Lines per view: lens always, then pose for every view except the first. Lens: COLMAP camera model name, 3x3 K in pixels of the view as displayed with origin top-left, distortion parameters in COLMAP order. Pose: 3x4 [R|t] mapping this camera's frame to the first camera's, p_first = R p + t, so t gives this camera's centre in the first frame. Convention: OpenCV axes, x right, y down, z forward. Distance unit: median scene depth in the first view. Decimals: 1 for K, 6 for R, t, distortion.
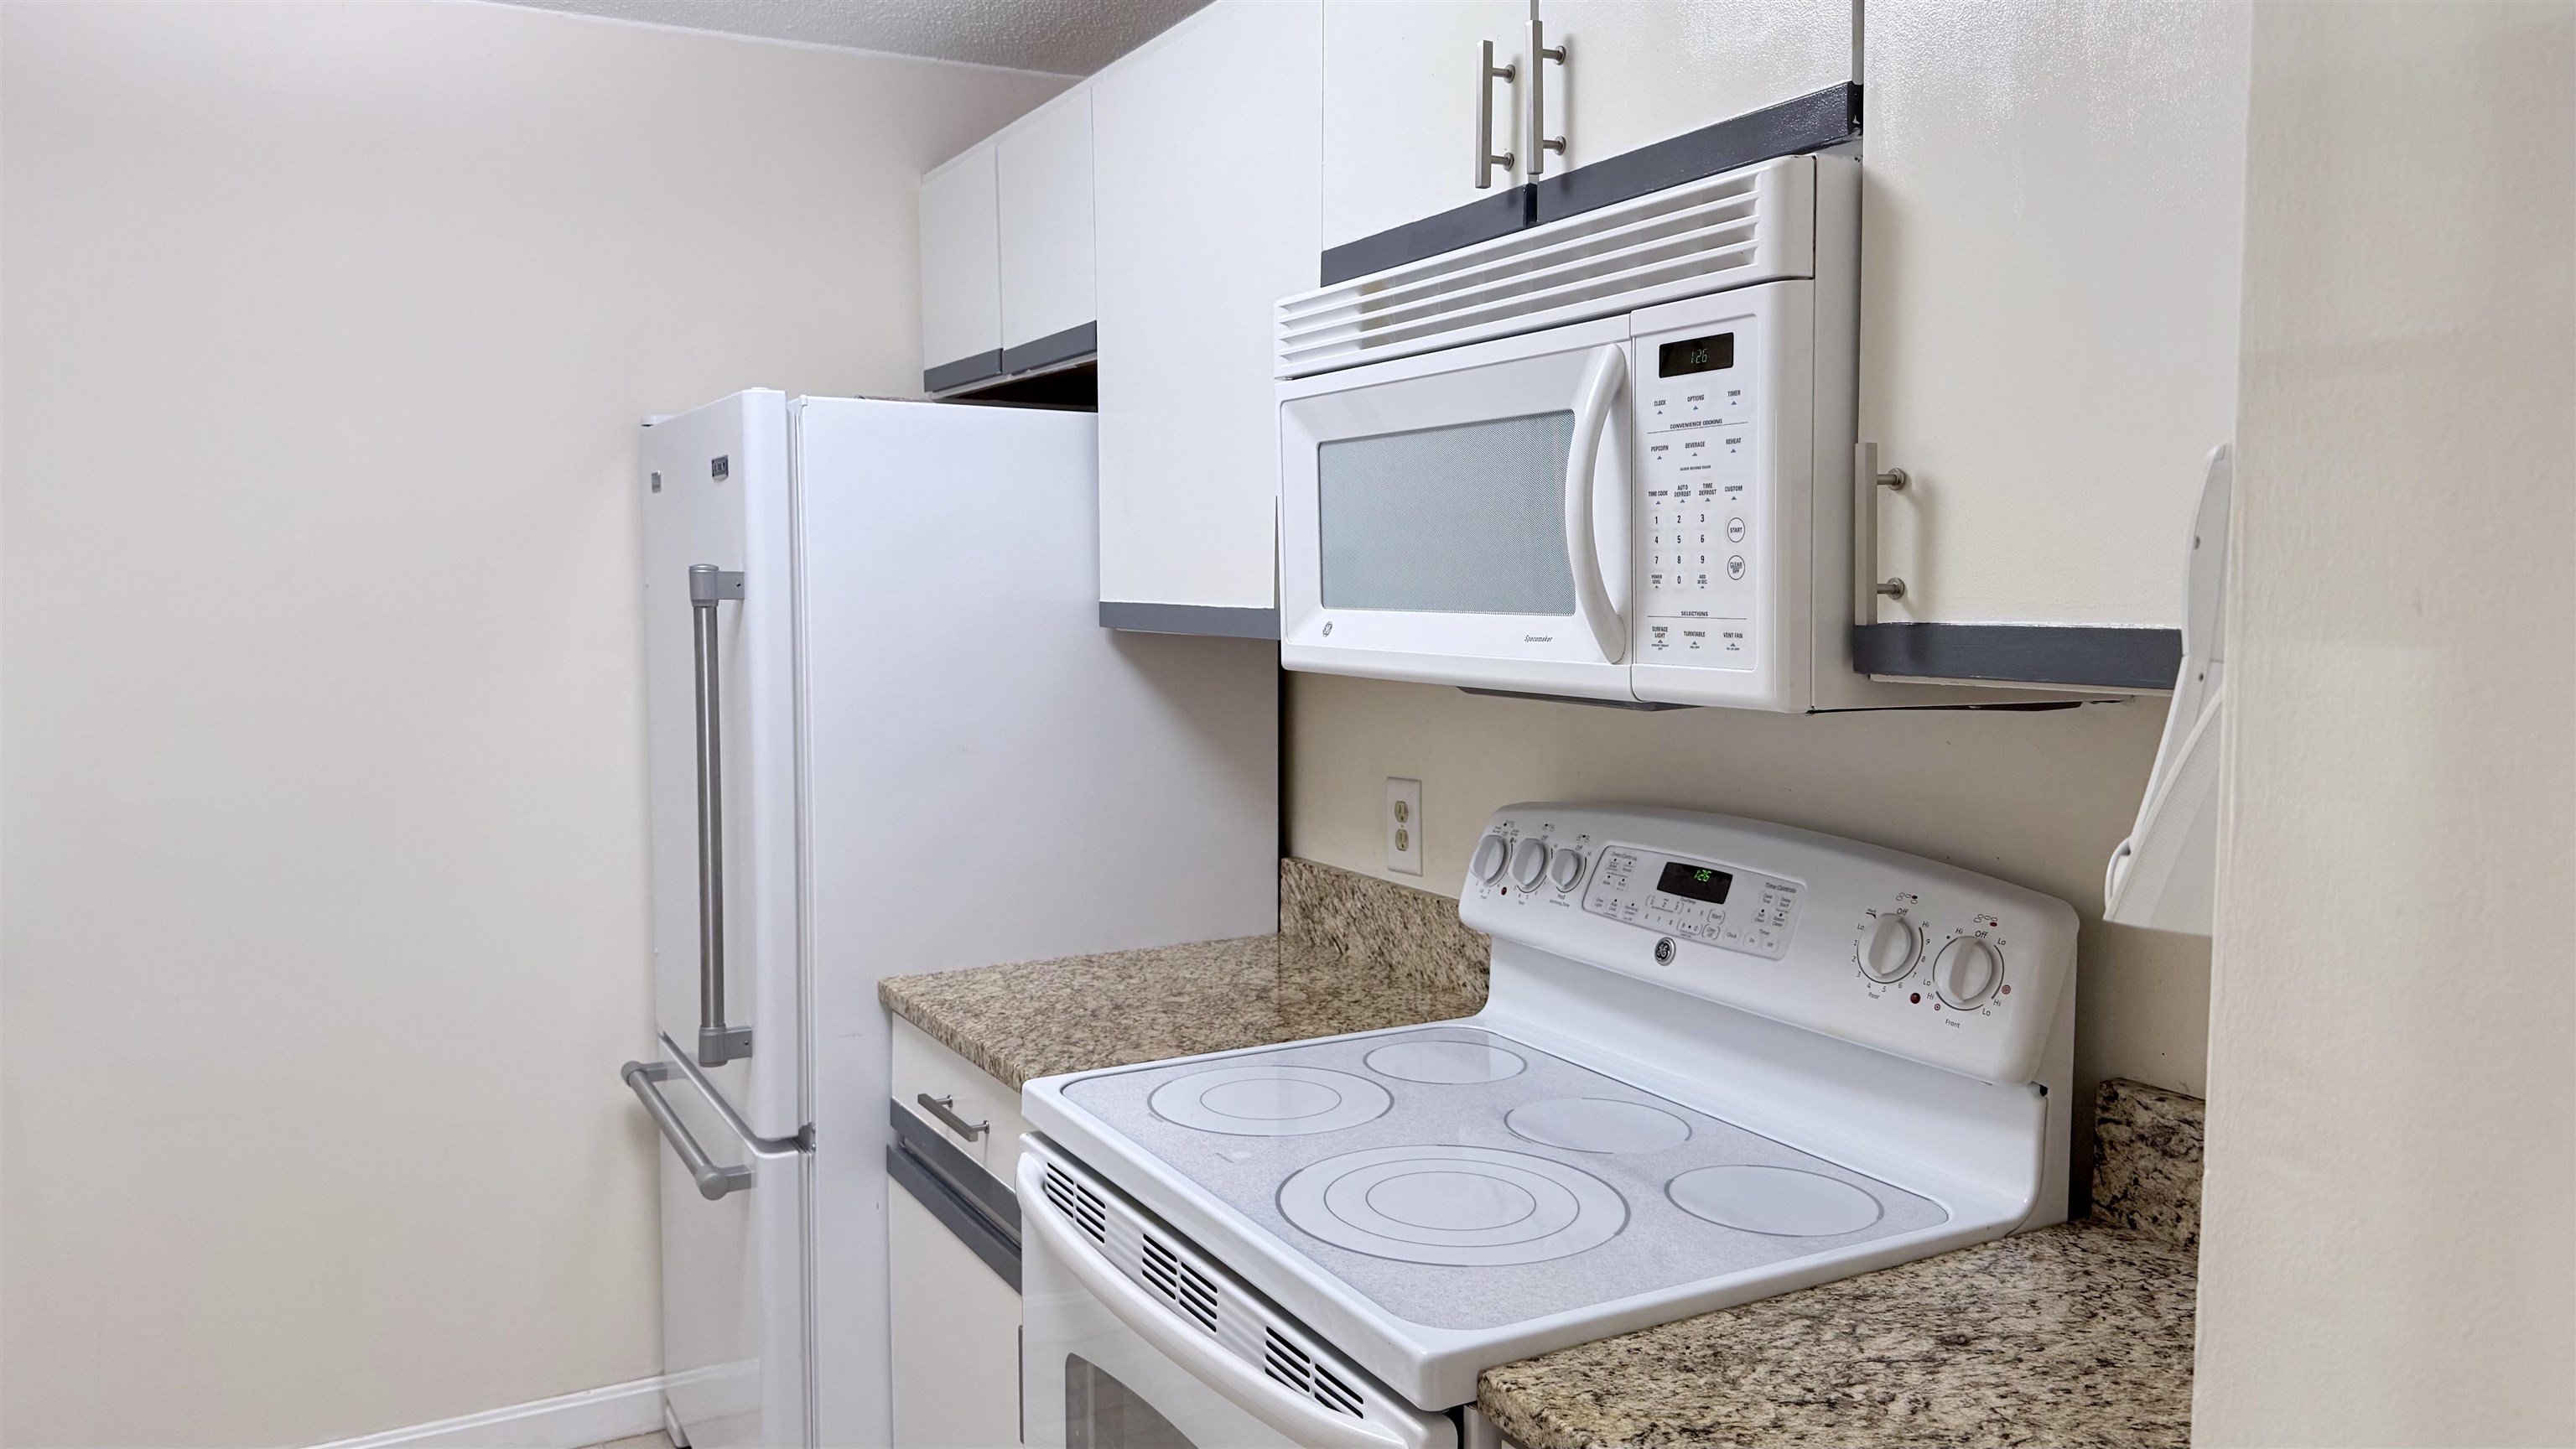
lens RADIAL K [[1837.6, 0, 1276.3], [0, 1837.6, 722.6], [0, 0, 1]] dist [0.052913, -0.078316]
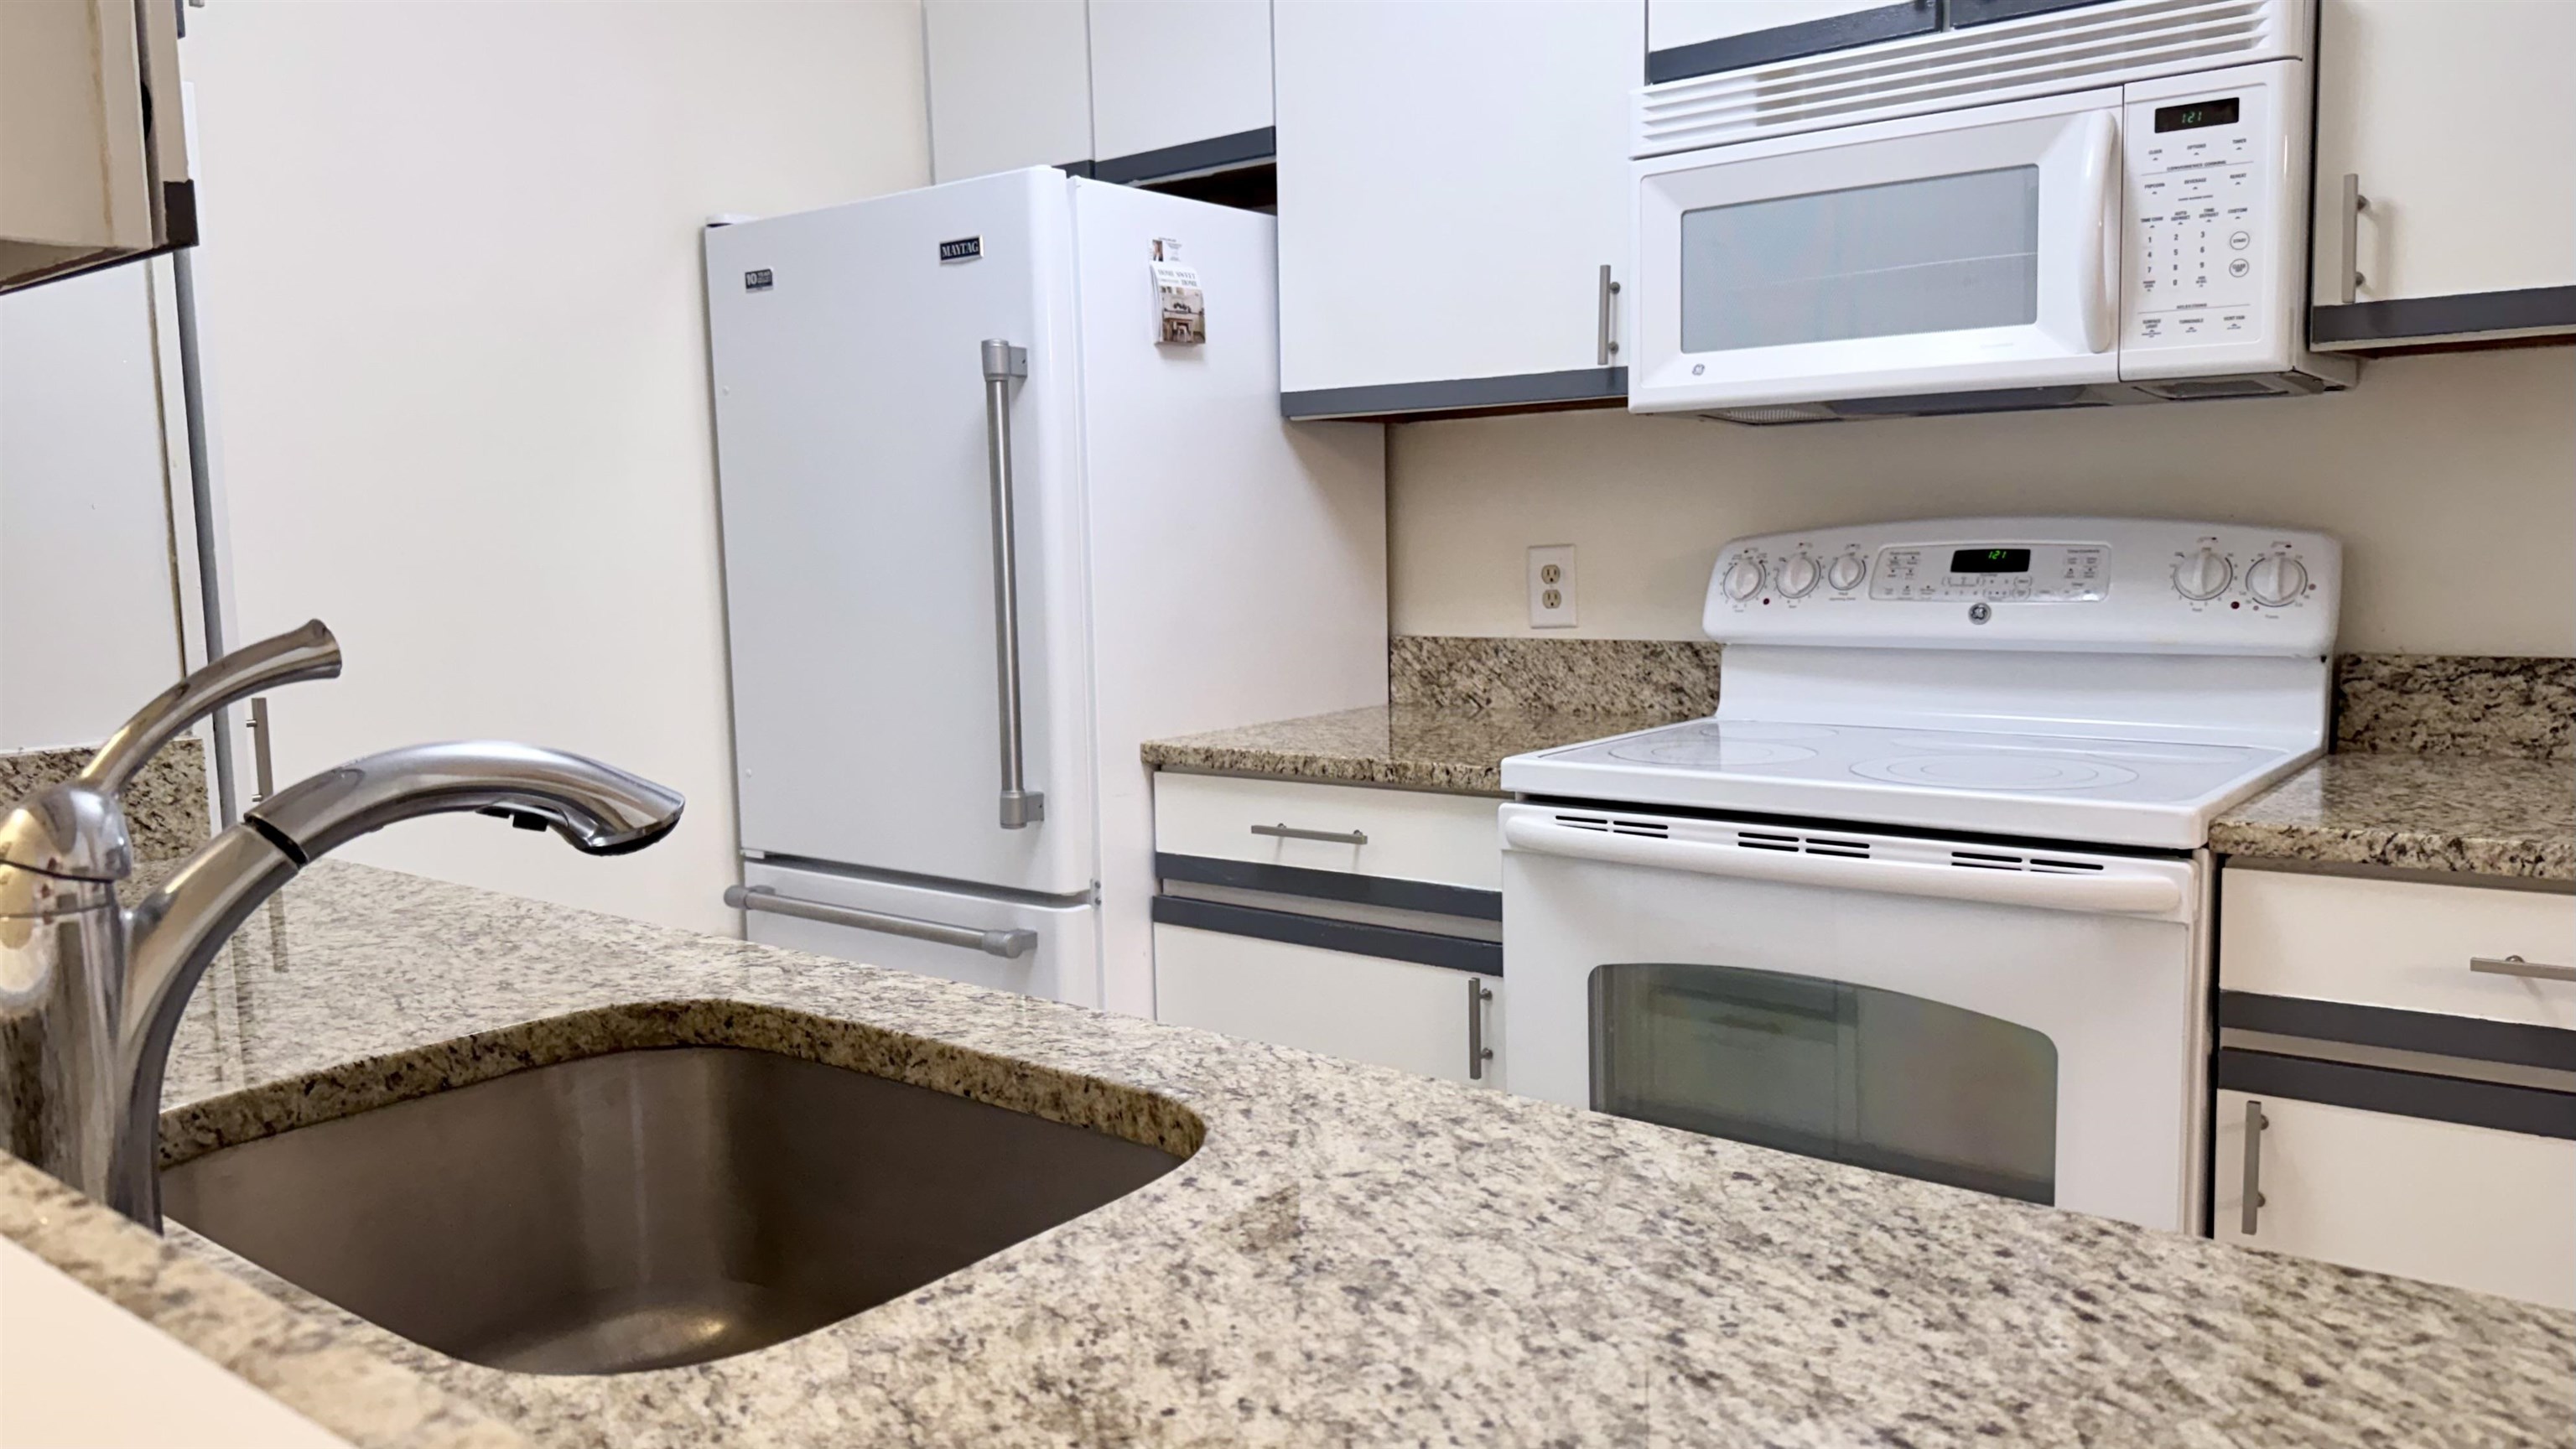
lens RADIAL K [[1837.6, 0, 1328.0], [0, 1837.6, 735.5], [0, 0, 1]] dist [0.052913, -0.078316]
pose [[0.919481, -0.061554, 0.388285, -0.681023], [0.050565, 0.997980, 0.038467, 0.129044], [-0.389869, -0.015737, 0.920736, -0.020279]]
